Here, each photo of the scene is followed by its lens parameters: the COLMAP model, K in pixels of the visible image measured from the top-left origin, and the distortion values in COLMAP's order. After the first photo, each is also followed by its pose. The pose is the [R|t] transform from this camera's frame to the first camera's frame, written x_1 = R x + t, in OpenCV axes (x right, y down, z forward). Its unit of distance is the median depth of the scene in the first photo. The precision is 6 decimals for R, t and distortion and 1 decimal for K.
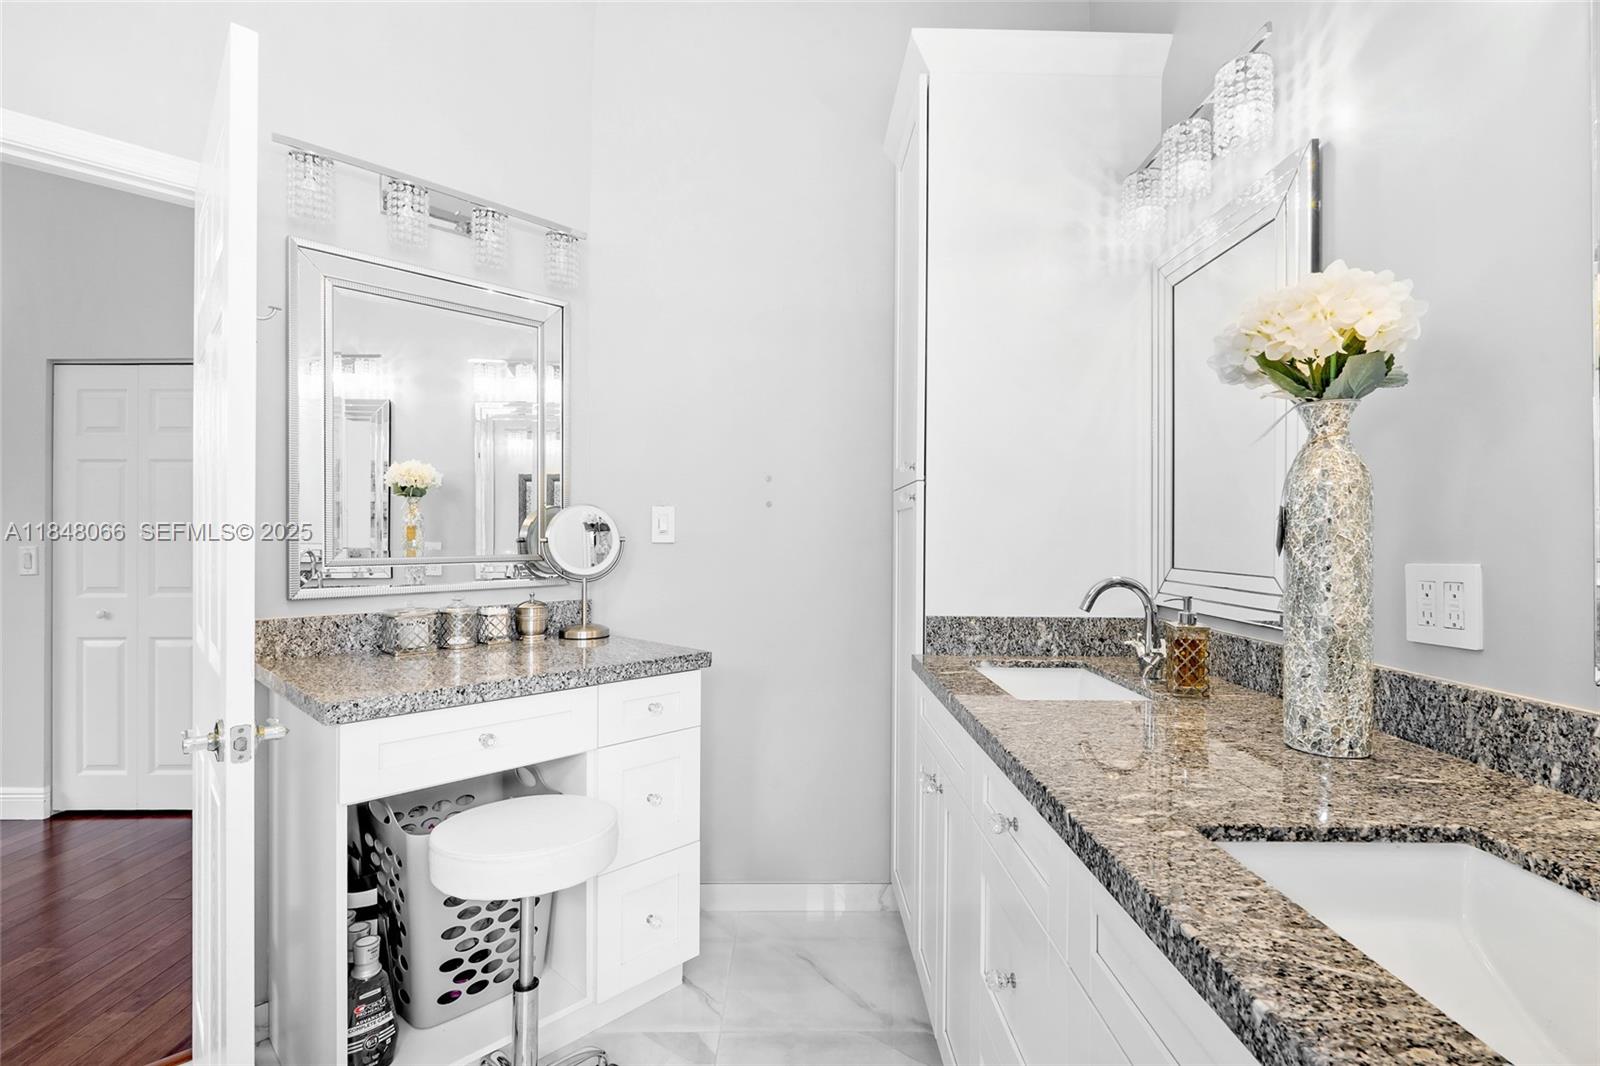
lens RADIAL K [[725.2, 0, 800.0], [0, 725.2, 533.0], [0, 0, 1]] dist [-0.001533, -0.000331]
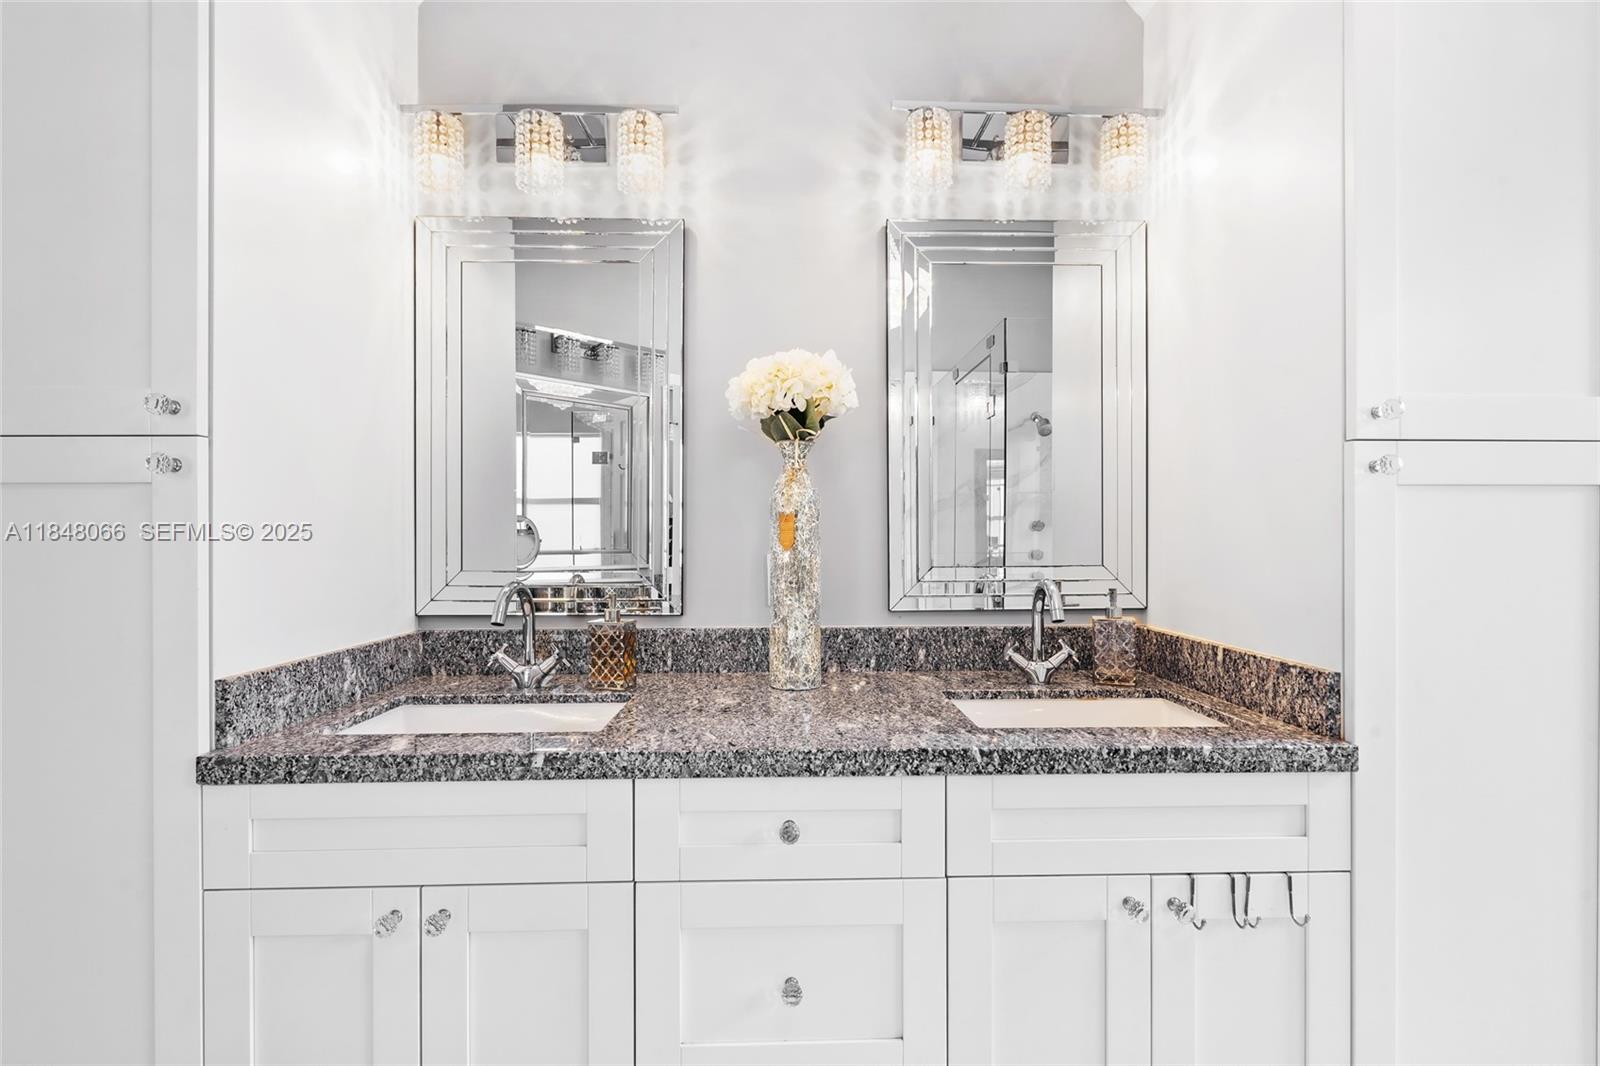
lens RADIAL K [[713.2, 0, 800.0], [0, 713.2, 533.0], [0, 0, 1]] dist [0.000091, -0.000004]
pose [[-0.015360, 0.007872, 0.999851, -0.379827], [-0.003670, 0.999962, -0.007929, 0.004739], [-0.999875, -0.003792, -0.015330, 0.567260]]
